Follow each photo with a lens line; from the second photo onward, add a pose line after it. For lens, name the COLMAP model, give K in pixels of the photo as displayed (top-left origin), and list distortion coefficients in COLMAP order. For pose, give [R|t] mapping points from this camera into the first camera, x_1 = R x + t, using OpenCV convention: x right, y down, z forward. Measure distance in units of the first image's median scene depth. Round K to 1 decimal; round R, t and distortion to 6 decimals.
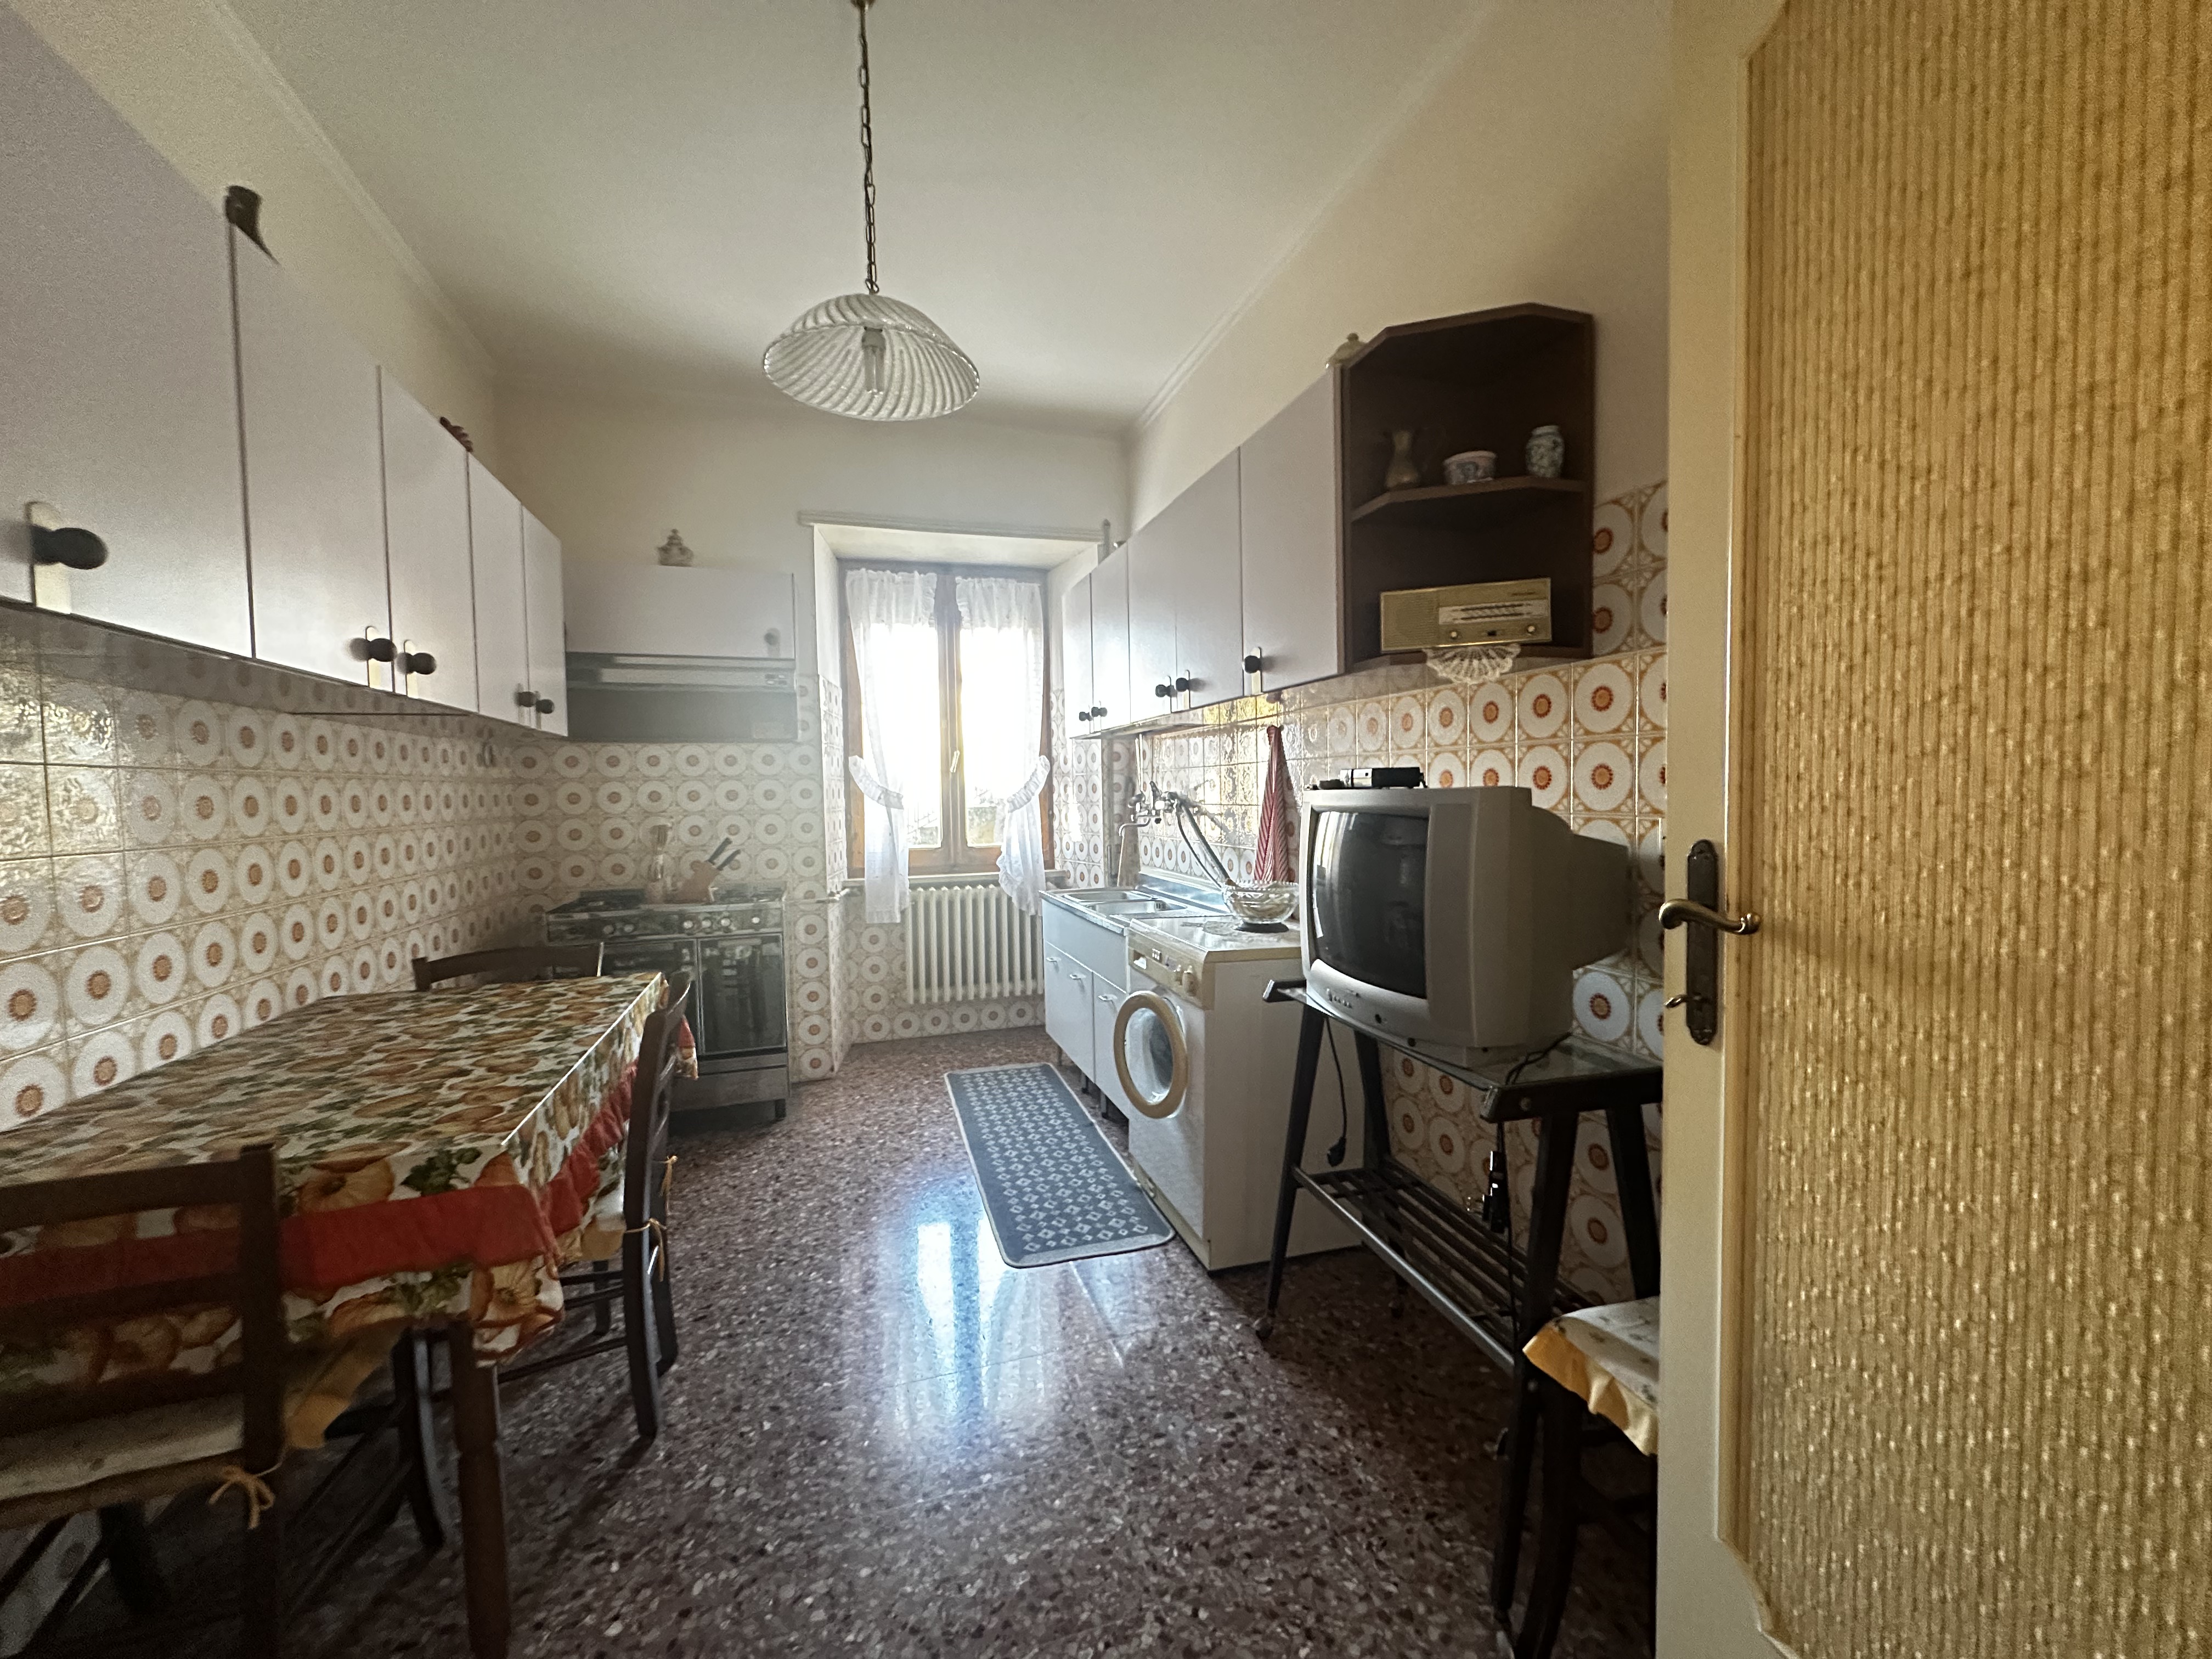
lens RADIAL K [[882.4, 0, 1106.0], [0, 882.4, 829.5], [0, 0, 1]] dist [-0.008288, 0.003665]
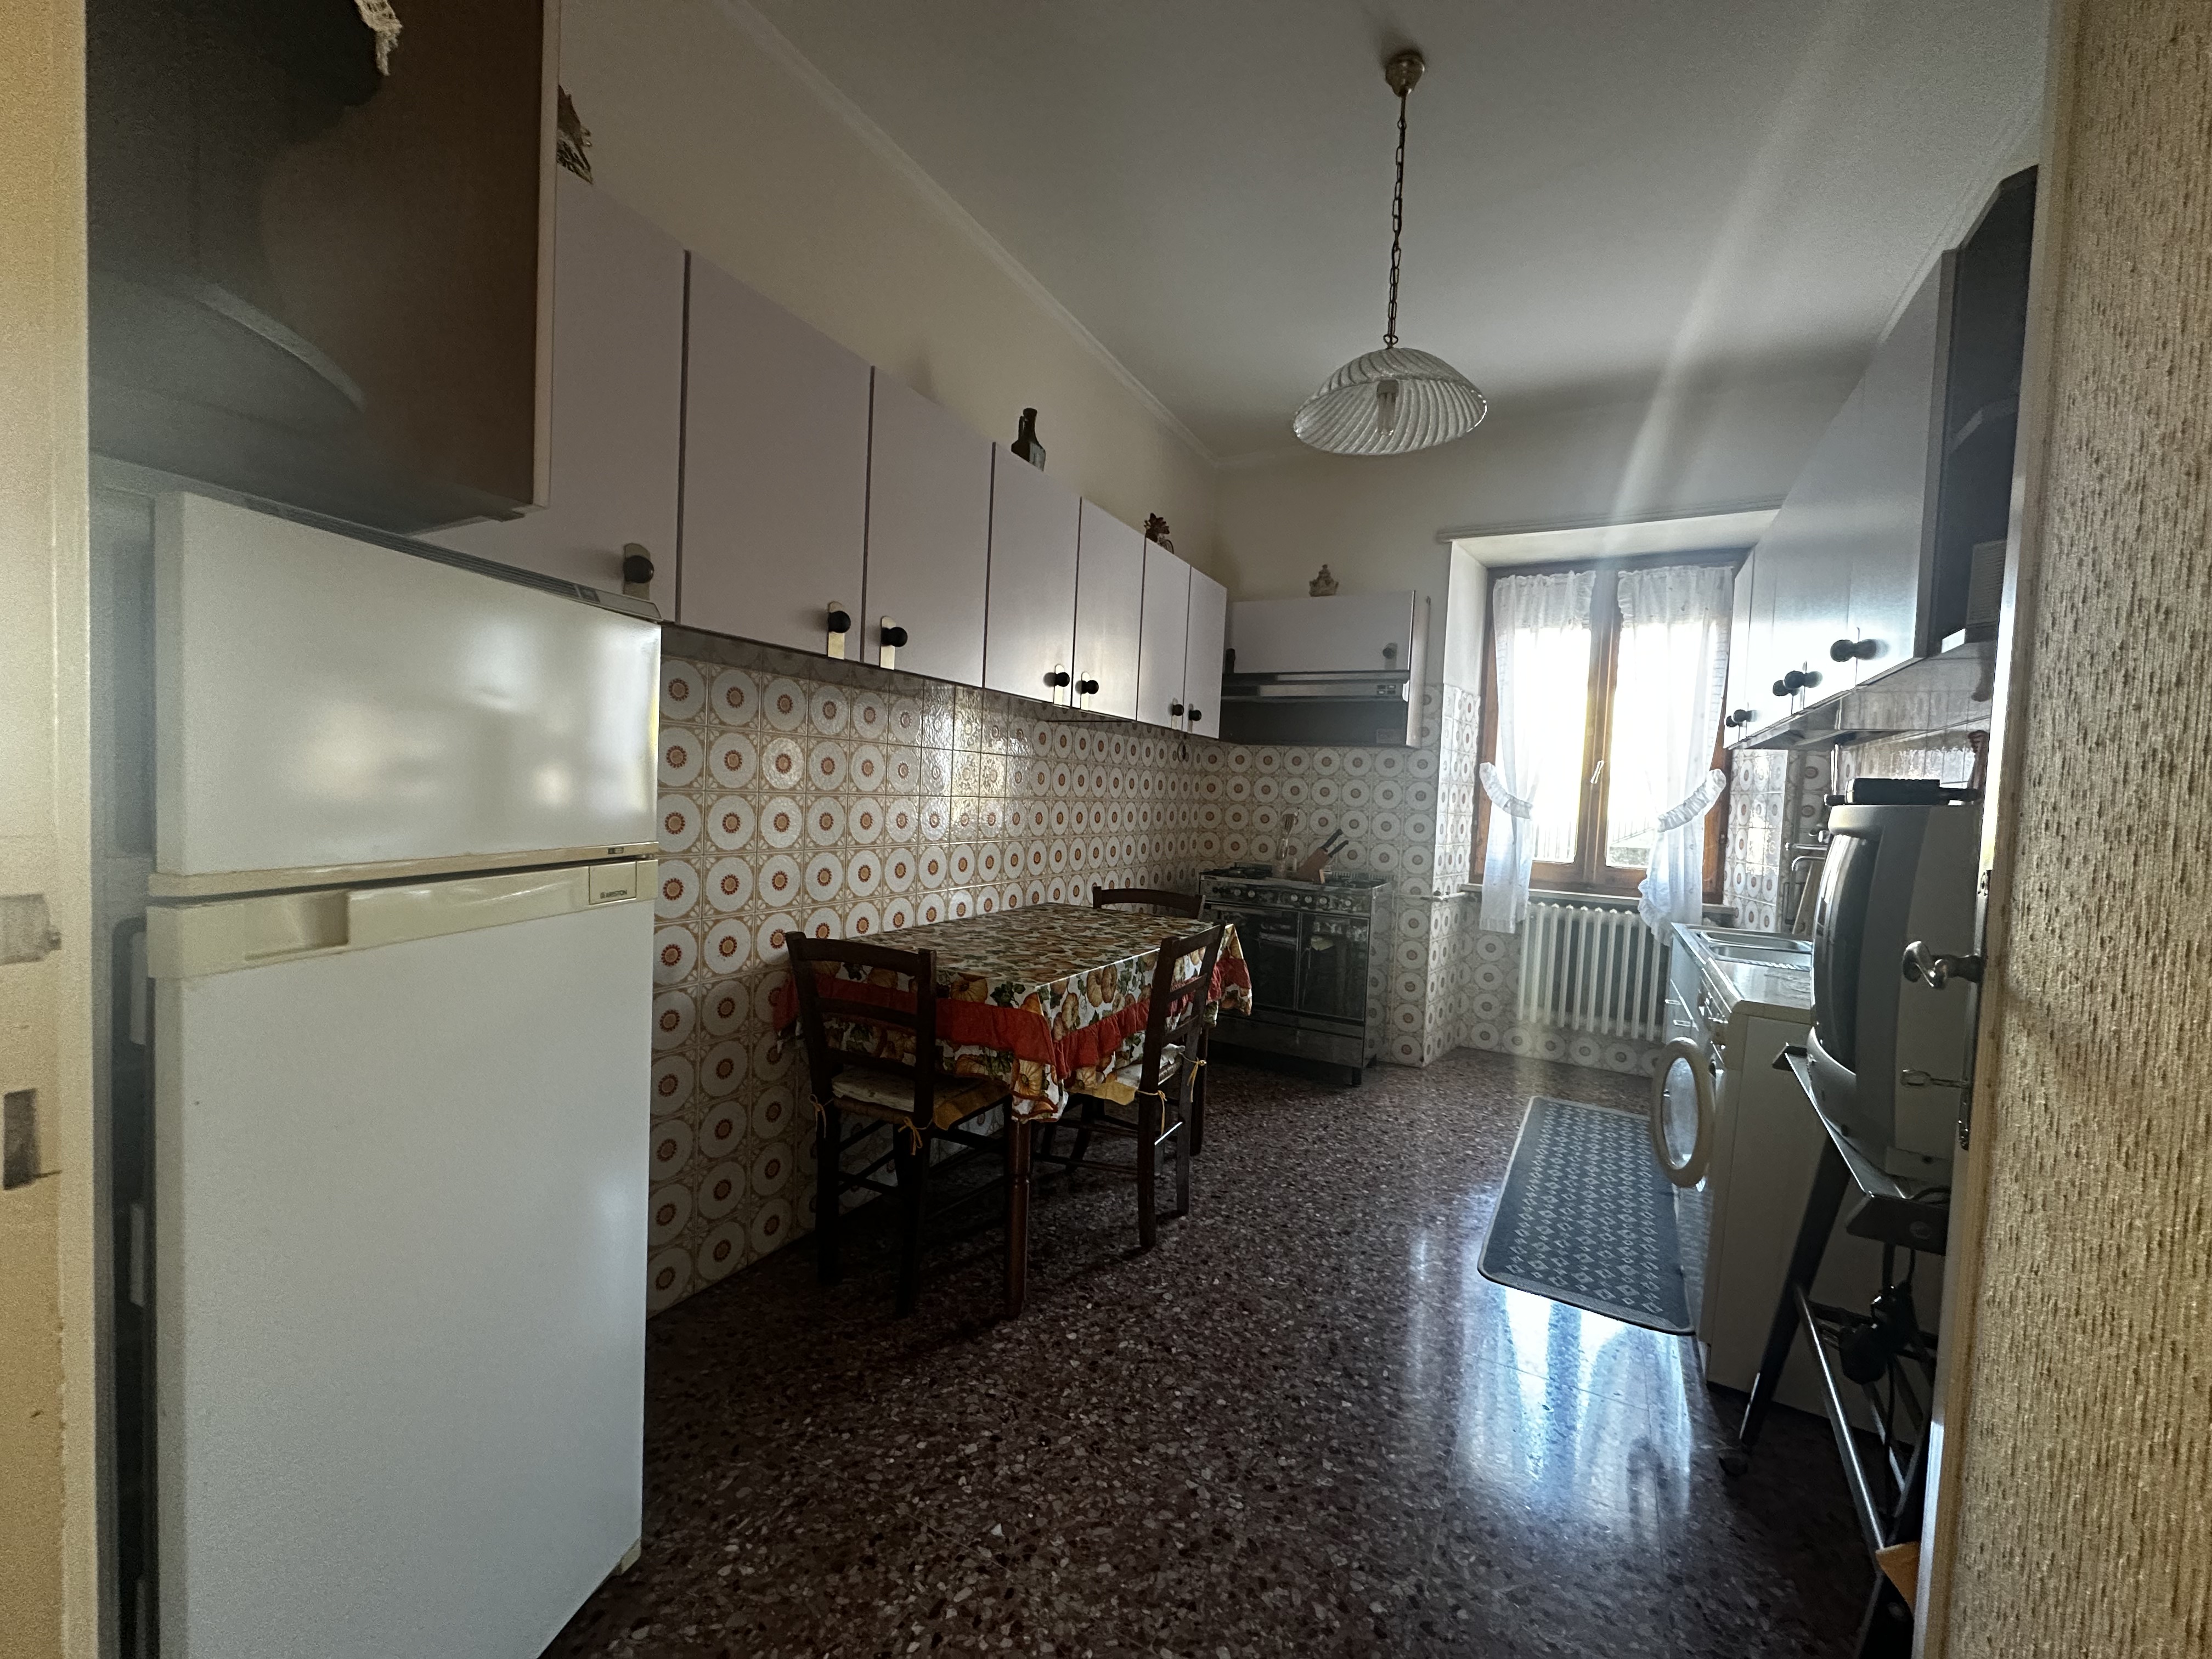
lens RADIAL K [[882.4, 0, 1106.0], [0, 882.4, 829.5], [0, 0, 1]] dist [-0.008288, 0.003665]
pose [[0.685589, 0.081618, -0.723399, 0.226543], [-0.091196, 0.995496, 0.025887, 0.009171], [0.722254, 0.048224, 0.689944, -0.009728]]
